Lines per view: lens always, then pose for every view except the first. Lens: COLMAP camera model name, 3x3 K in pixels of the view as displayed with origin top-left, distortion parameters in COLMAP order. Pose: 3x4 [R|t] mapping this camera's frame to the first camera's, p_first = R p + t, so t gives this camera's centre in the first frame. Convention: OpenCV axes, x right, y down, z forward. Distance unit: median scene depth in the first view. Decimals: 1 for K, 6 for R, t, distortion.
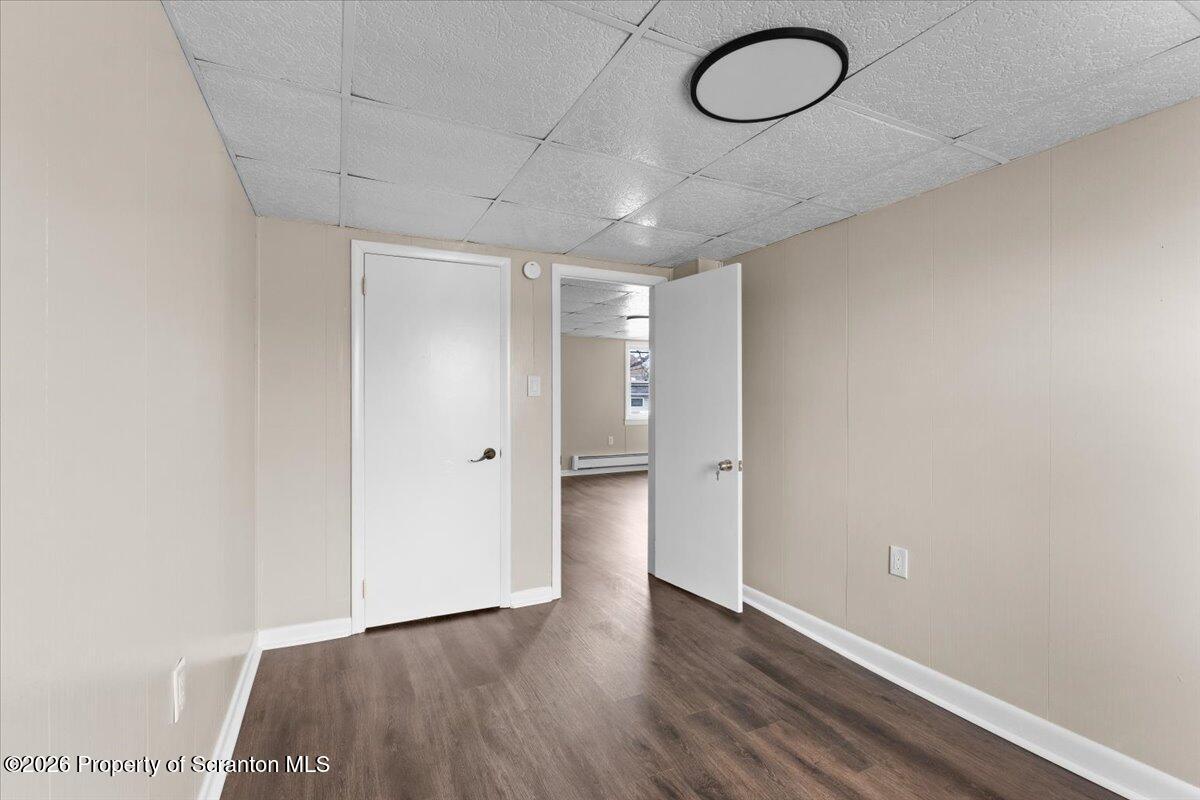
lens RADIAL K [[542.5, 0, 585.9], [0, 542.5, 400.0], [0, 0, 1]] dist [-0.013493, -0.000146]
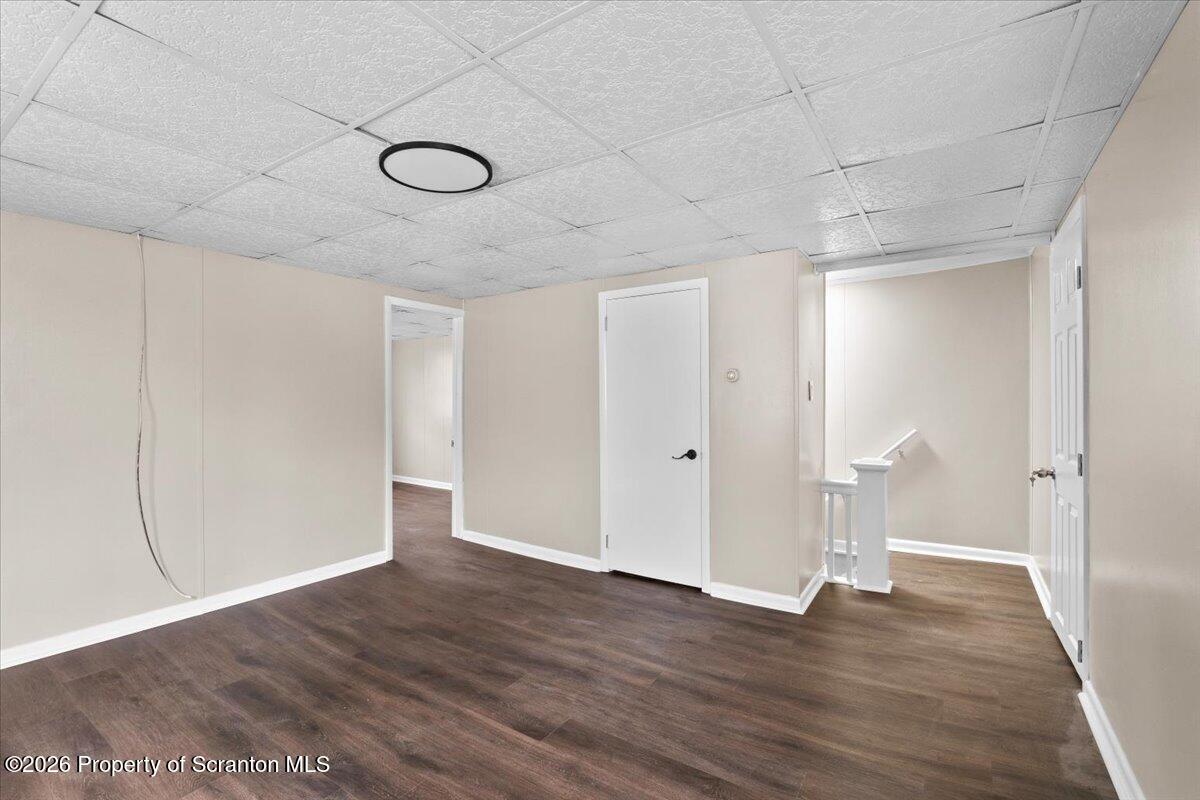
lens RADIAL K [[528.8, 0, 595.5], [0, 528.8, 395.0], [0, 0, 1]] dist [-0.008064, -0.000144]
pose [[0.510695, -0.005224, -0.859746, 0.737298], [0.007693, 0.999969, -0.001507, -0.024677], [0.859728, -0.005845, 0.510719, 0.281720]]
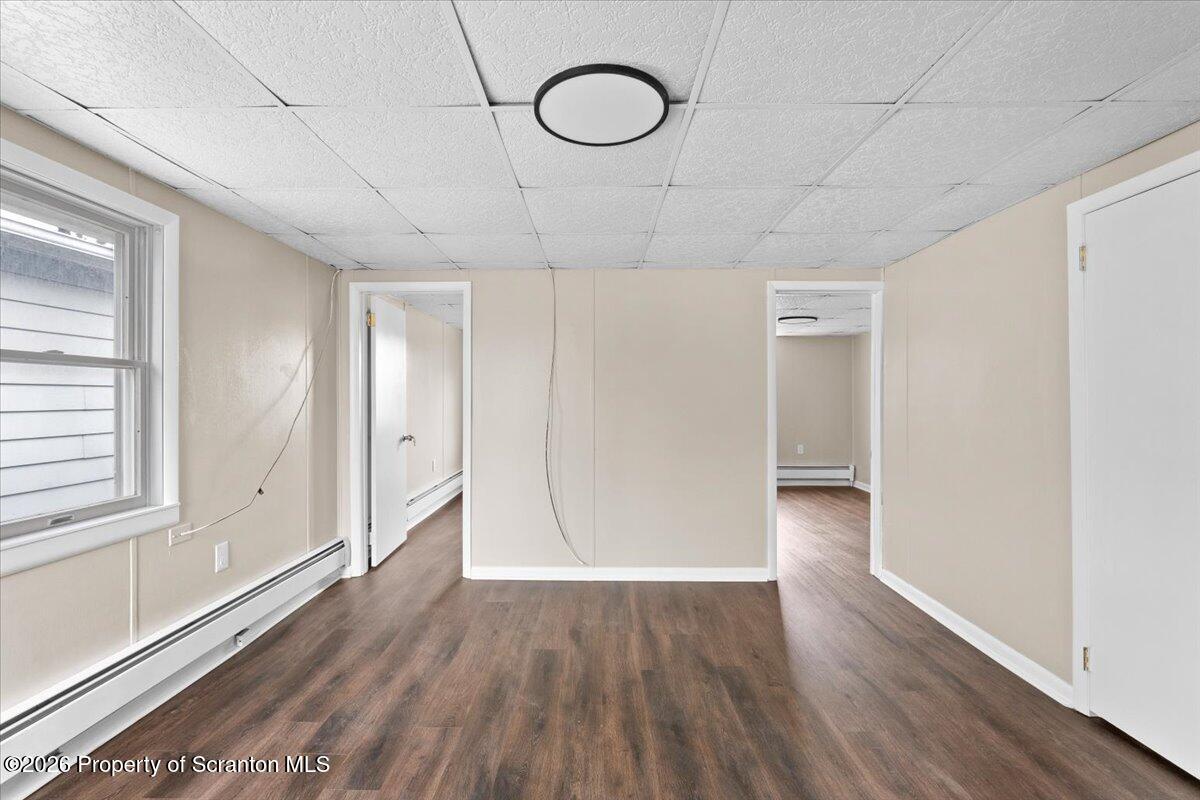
lens RADIAL K [[528.8, 0, 595.5], [0, 528.8, 395.0], [0, 0, 1]] dist [-0.008064, -0.000144]
pose [[-0.427427, -0.003446, -0.904043, 0.541291], [0.008284, 0.999936, -0.007728, -0.019143], [0.904012, -0.010792, -0.427371, 0.692113]]
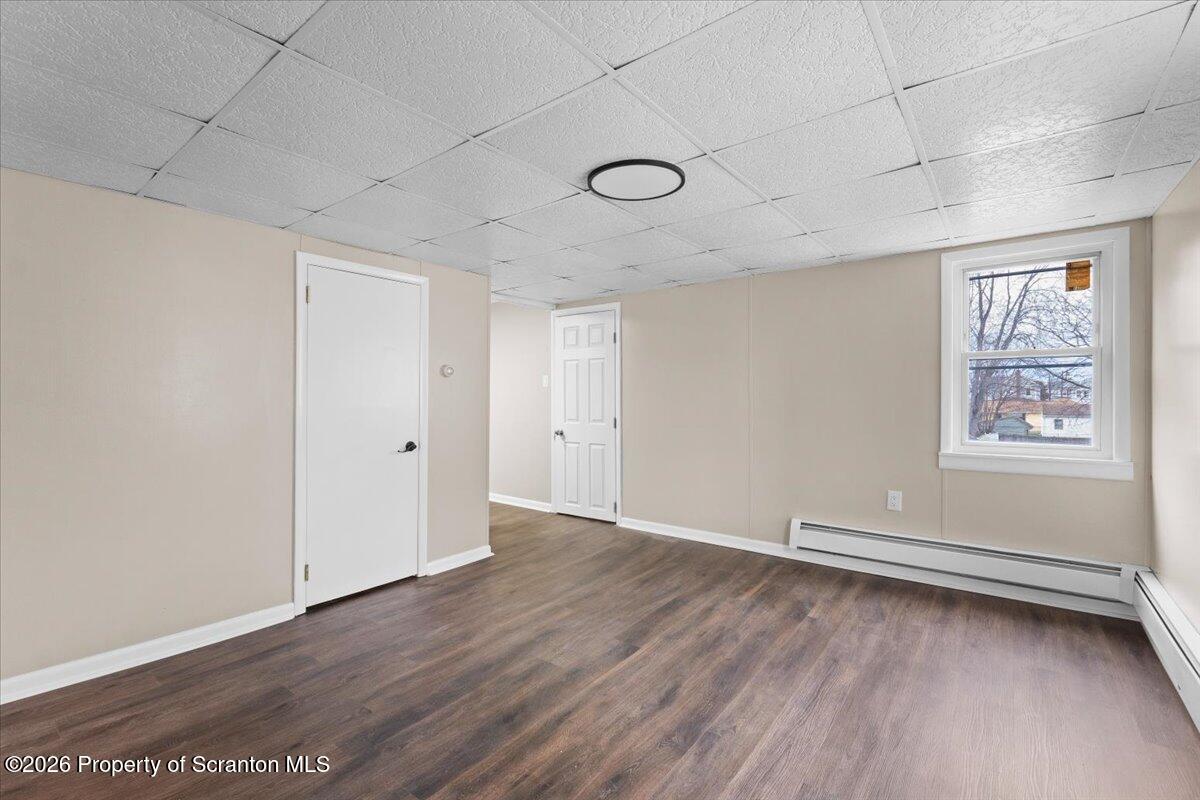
lens RADIAL K [[528.8, 0, 595.5], [0, 528.8, 395.0], [0, 0, 1]] dist [-0.008064, -0.000144]
pose [[0.891746, 0.004892, 0.452510, -0.369698], [-0.006607, 0.999976, 0.002210, -0.014991], [-0.452488, -0.004960, 0.891756, -0.206369]]
